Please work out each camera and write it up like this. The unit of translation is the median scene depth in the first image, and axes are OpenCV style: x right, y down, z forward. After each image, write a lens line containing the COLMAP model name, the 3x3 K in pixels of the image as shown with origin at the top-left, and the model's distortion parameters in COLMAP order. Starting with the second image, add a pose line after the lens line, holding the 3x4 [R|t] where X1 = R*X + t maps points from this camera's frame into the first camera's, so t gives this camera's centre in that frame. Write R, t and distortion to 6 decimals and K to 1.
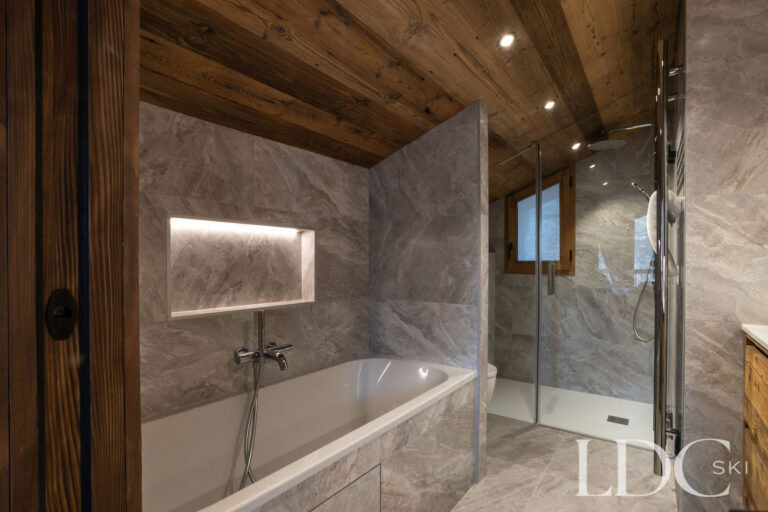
lens RADIAL K [[384.3, 0, 386.2], [0, 384.3, 266.8], [0, 0, 1]] dist [-0.060333, 0.033218]
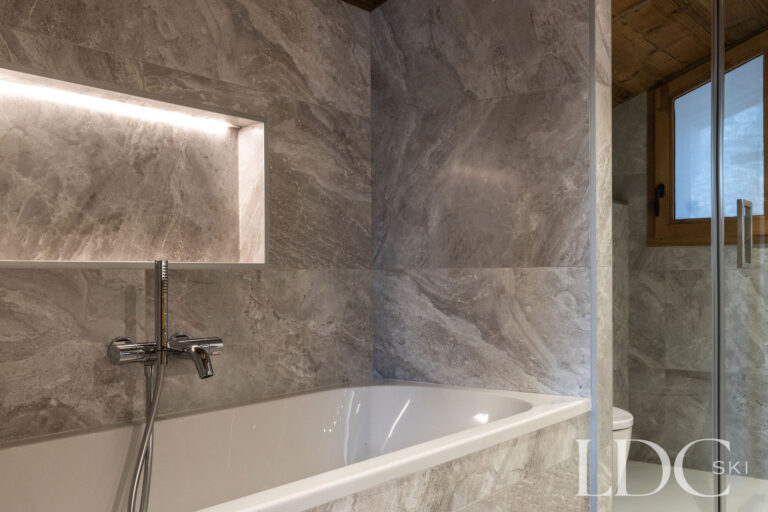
lens RADIAL K [[782.1, 0, 383.6], [0, 782.1, 281.3], [0, 0, 1]] dist [0.010366, -0.002247]
pose [[0.999582, -0.006873, -0.028090, -0.001824], [0.006782, 0.999971, -0.003367, 0.115236], [0.028112, 0.003175, 0.999600, -0.024881]]
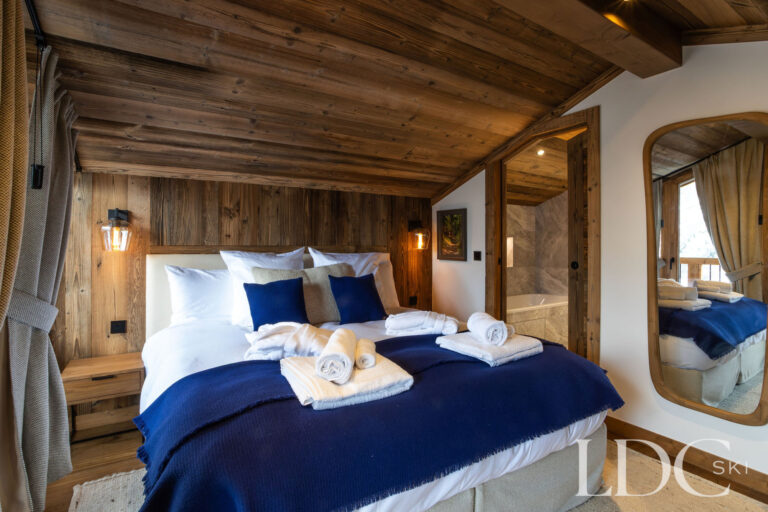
lens RADIAL K [[375.0, 0, 382.7], [0, 375.0, 242.9], [0, 0, 1]] dist [-0.058701, 0.028020]
pose [[0.929145, 0.000823, -0.369714, -0.080389], [-0.004948, 0.999936, -0.010209, -0.030902], [0.369682, 0.011315, 0.929089, -1.431933]]
